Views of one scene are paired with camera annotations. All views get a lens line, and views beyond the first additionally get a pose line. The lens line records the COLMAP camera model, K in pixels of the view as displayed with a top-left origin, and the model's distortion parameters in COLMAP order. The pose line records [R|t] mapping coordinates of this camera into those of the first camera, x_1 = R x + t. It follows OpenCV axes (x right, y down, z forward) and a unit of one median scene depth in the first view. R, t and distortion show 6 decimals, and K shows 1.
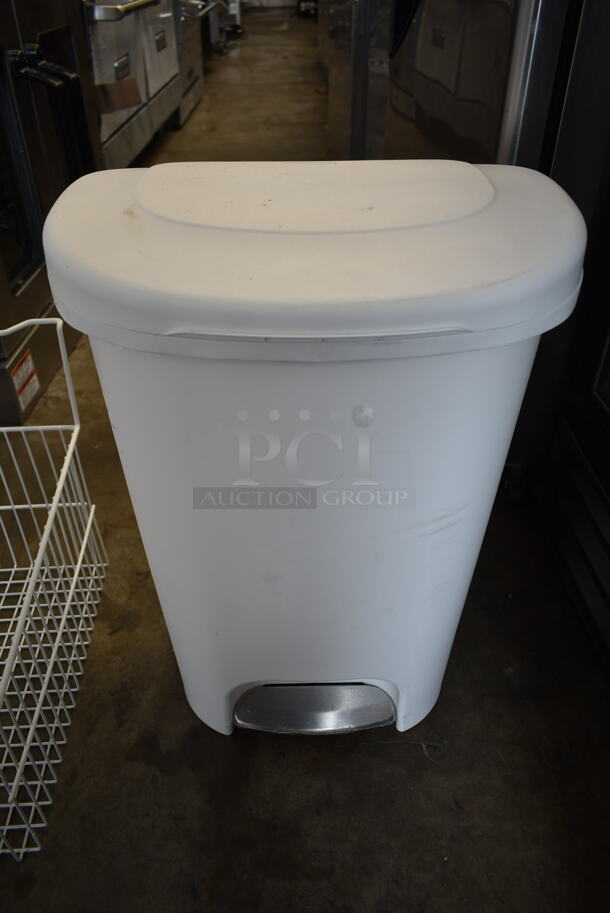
lens RADIAL K [[684.9, 0, 299.8], [0, 684.9, 456.7], [0, 0, 1]] dist [-0.024271, 0.013889]
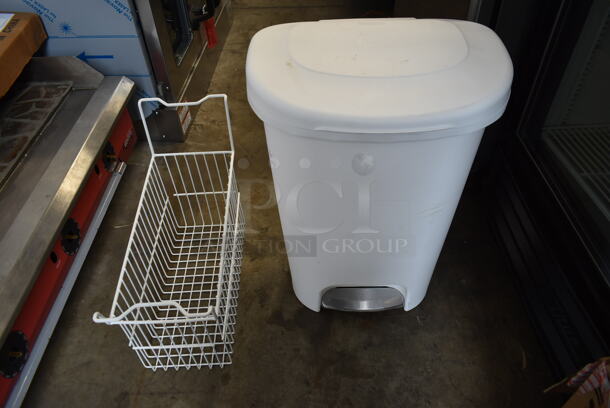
lens RADIAL K [[457.6, 0, 306.4], [0, 457.6, 203.5], [0, 0, 1]] dist [-0.024271, 0.013889]
pose [[0.999355, 0.001684, -0.035878, -0.093478], [0.003133, 0.991005, 0.133791, -0.079299], [0.035781, -0.133817, 0.990360, -0.268973]]
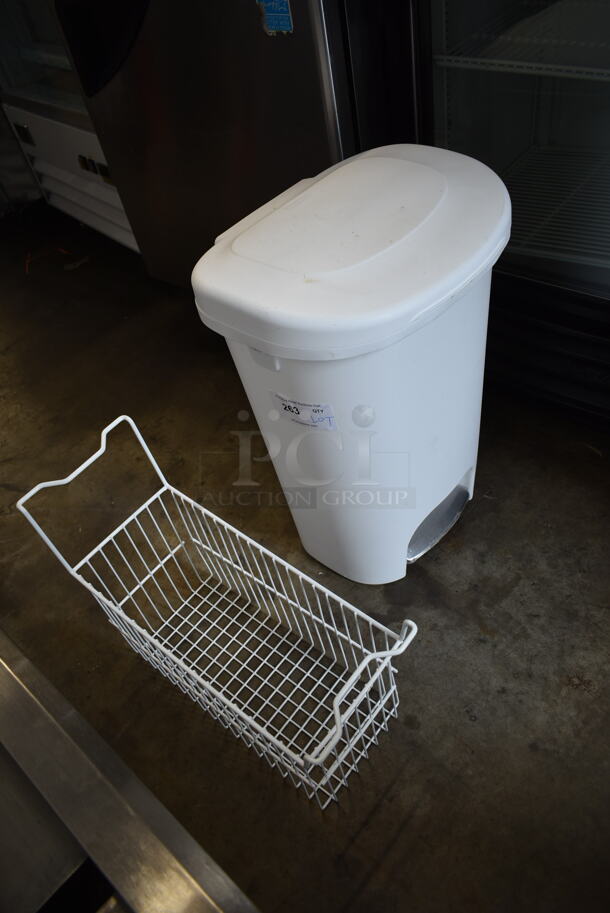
lens RADIAL K [[684.9, 0, 299.9], [0, 684.9, 455.9], [0, 0, 1]] dist [-0.024271, 0.013889]
pose [[0.676420, -0.603454, 0.422255, -0.730857], [0.566183, 0.792718, 0.225909, -0.255022], [-0.471055, 0.086264, 0.877876, -0.197739]]
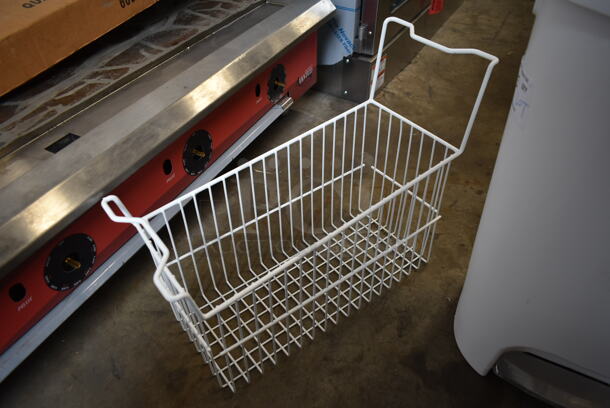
lens RADIAL K [[457.6, 0, 308.4], [0, 457.6, 207.0], [0, 0, 1]] dist [-0.024271, 0.013889]
pose [[0.881986, 0.322579, -0.343575, -0.204447], [-0.287663, 0.945960, 0.149697, 0.076632], [0.373297, -0.033197, 0.927118, 0.121704]]
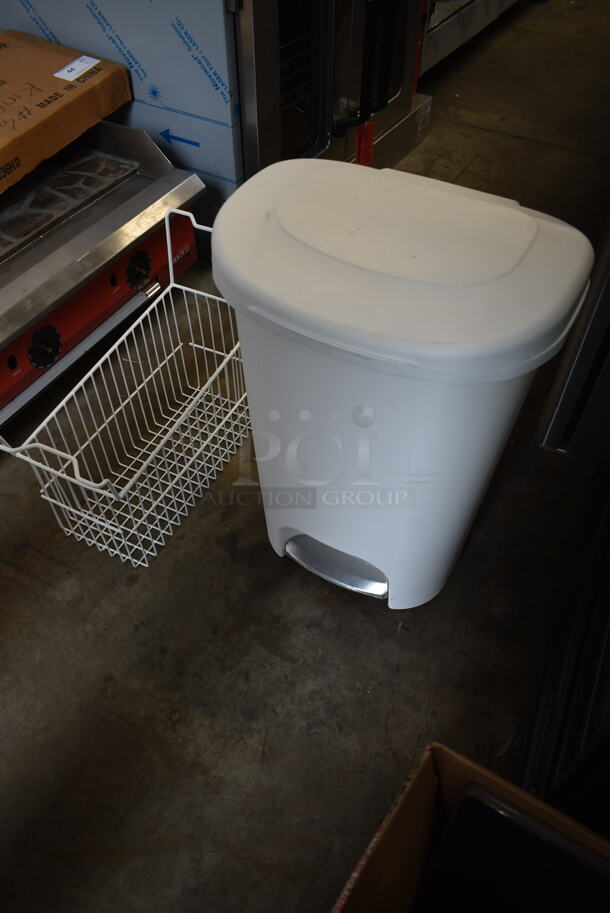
lens RADIAL K [[684.9, 0, 310.6], [0, 684.9, 459.0], [0, 0, 1]] dist [-0.024271, 0.013889]
pose [[0.870425, 0.379403, -0.313708, 0.333592], [-0.307163, 0.916524, 0.256194, -0.175936], [0.384722, -0.126638, 0.914304, -0.280301]]
